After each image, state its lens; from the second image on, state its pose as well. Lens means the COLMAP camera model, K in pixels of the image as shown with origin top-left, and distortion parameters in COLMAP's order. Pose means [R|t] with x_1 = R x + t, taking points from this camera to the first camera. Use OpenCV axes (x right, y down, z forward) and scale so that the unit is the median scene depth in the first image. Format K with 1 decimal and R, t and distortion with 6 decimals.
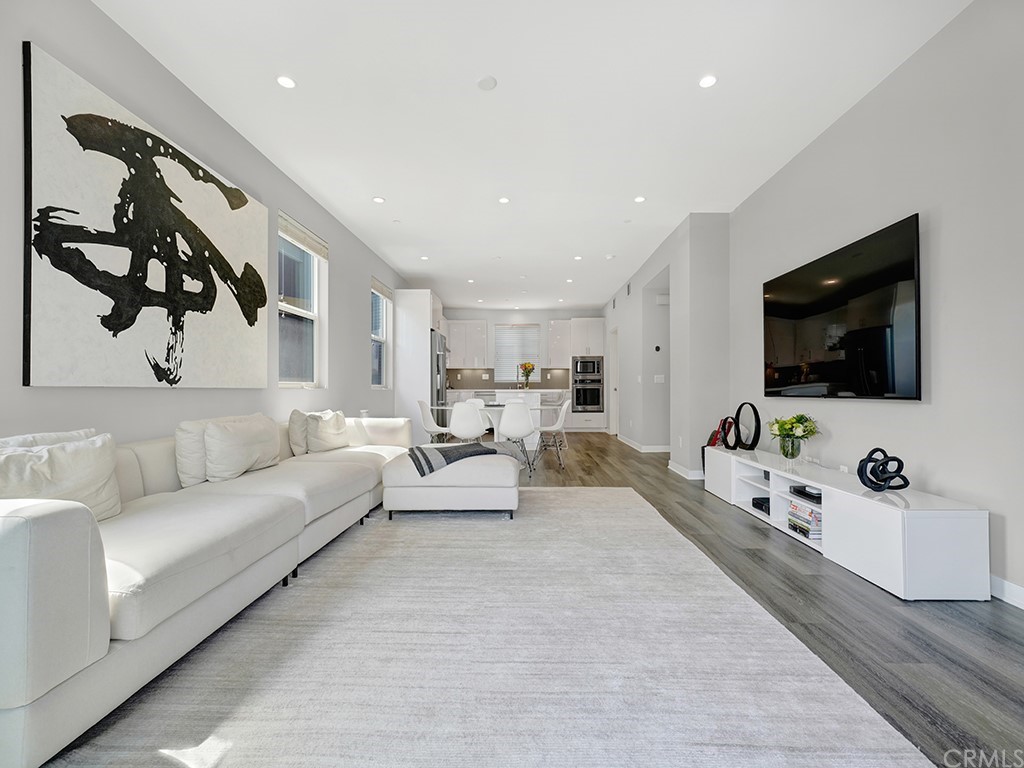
lens RADIAL K [[441.8, 0, 519.5], [0, 441.8, 390.2], [0, 0, 1]] dist [0.006296, 0.001570]
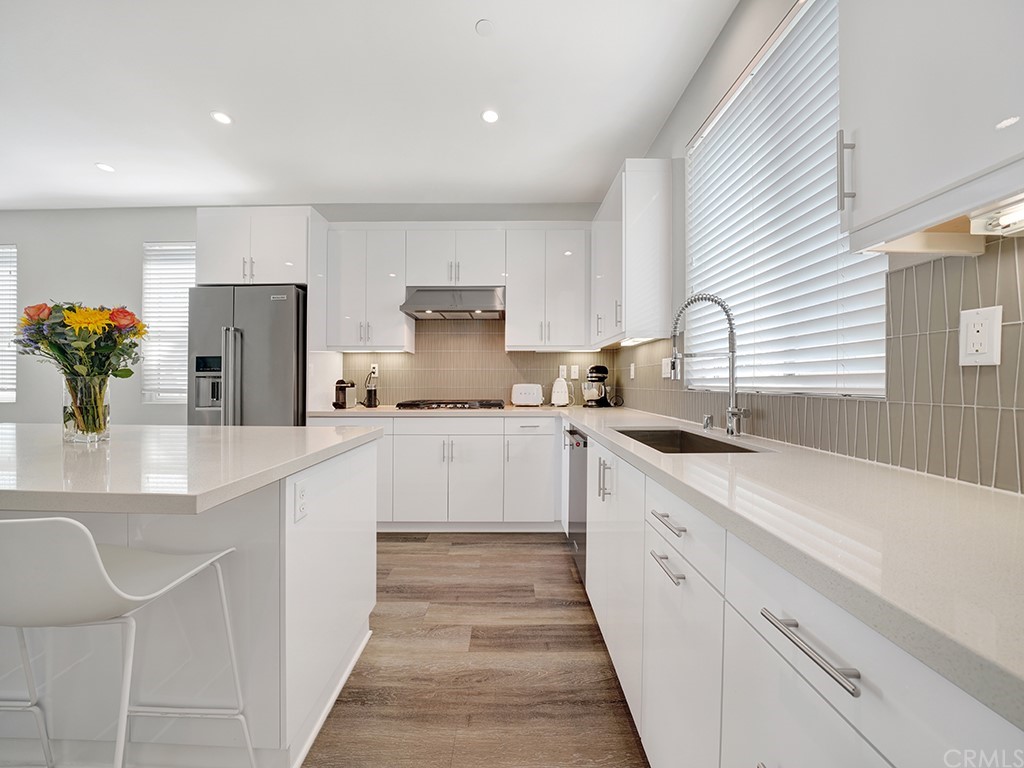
lens RADIAL K [[365.6, 0, 508.5], [0, 365.6, 373.6], [0, 0, 1]] dist [-0.014539, 0.000482]
pose [[0.007124, -0.020308, -0.999768, 0.468113], [-0.001161, 0.999793, -0.020317, -0.077039], [0.999974, 0.001305, 0.007099, 3.137729]]
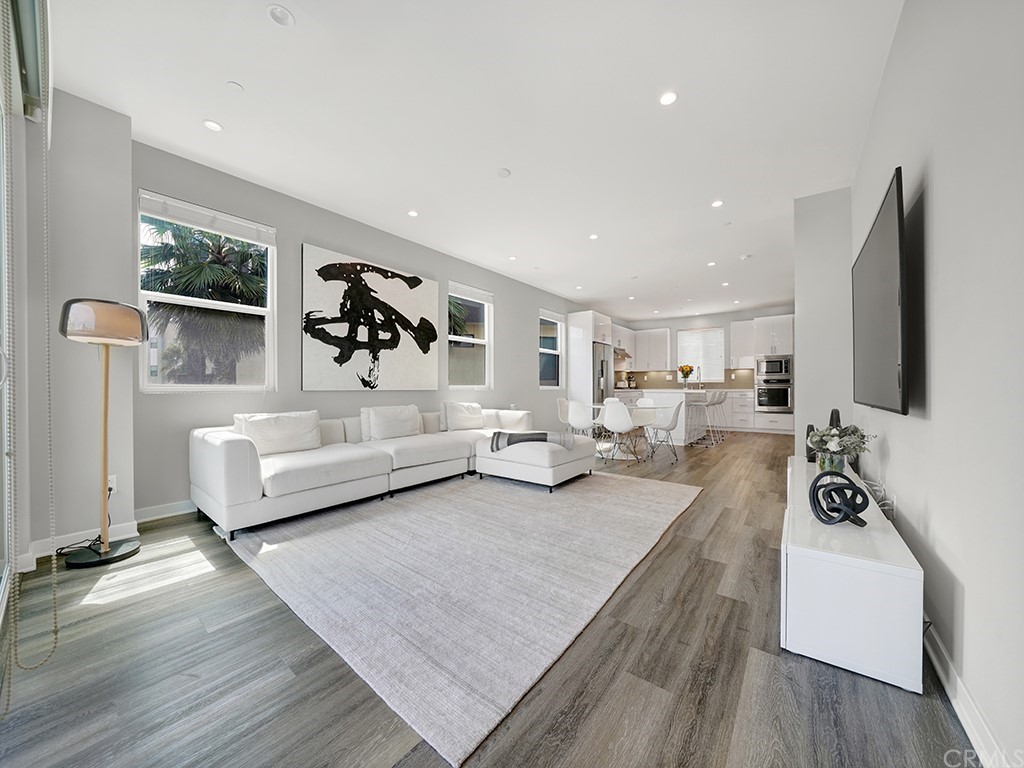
lens RADIAL K [[361.0, 0, 519.1], [0, 361.0, 391.6], [0, 0, 1]] dist [-0.016493, 0.001388]
pose [[0.802608, 0.009442, -0.596433, 0.571345], [-0.002545, 0.999920, 0.012405, -0.018312], [0.596502, -0.008438, 0.802567, 0.106346]]
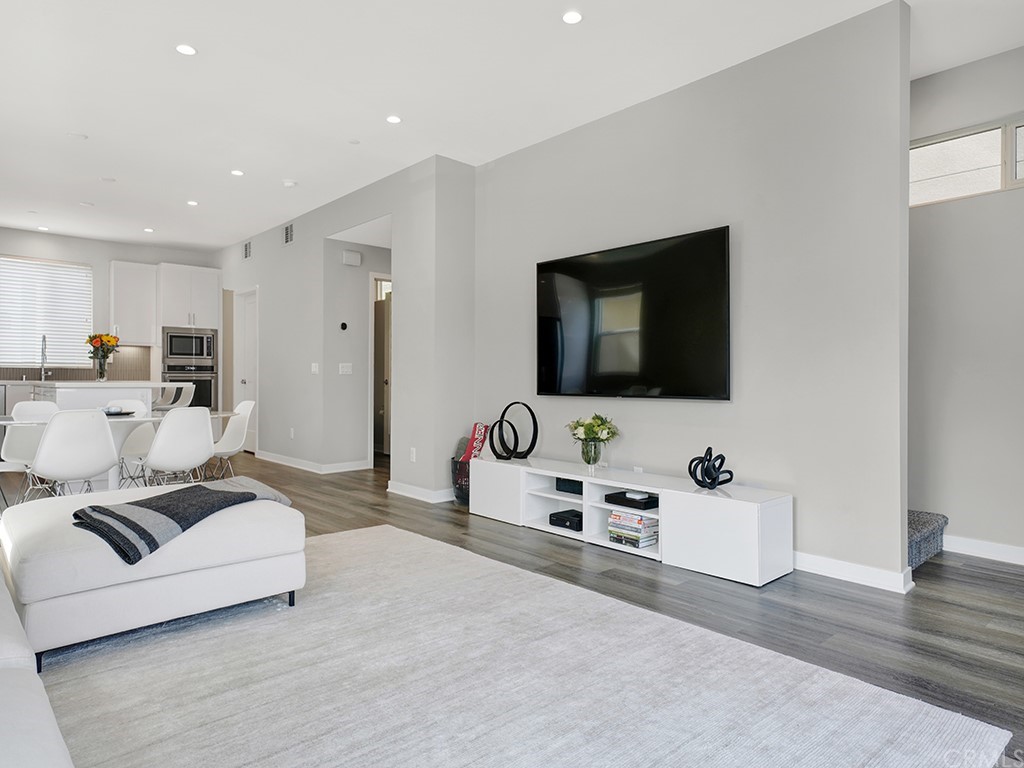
lens RADIAL K [[628.0, 0, 497.7], [0, 628.0, 374.3], [0, 0, 1]] dist [0.028651, 0.001993]
pose [[0.734617, 0.014584, 0.678325, -0.422600], [-0.007125, 0.999880, -0.013782, -0.009994], [-0.678444, 0.005292, 0.734633, 0.200285]]
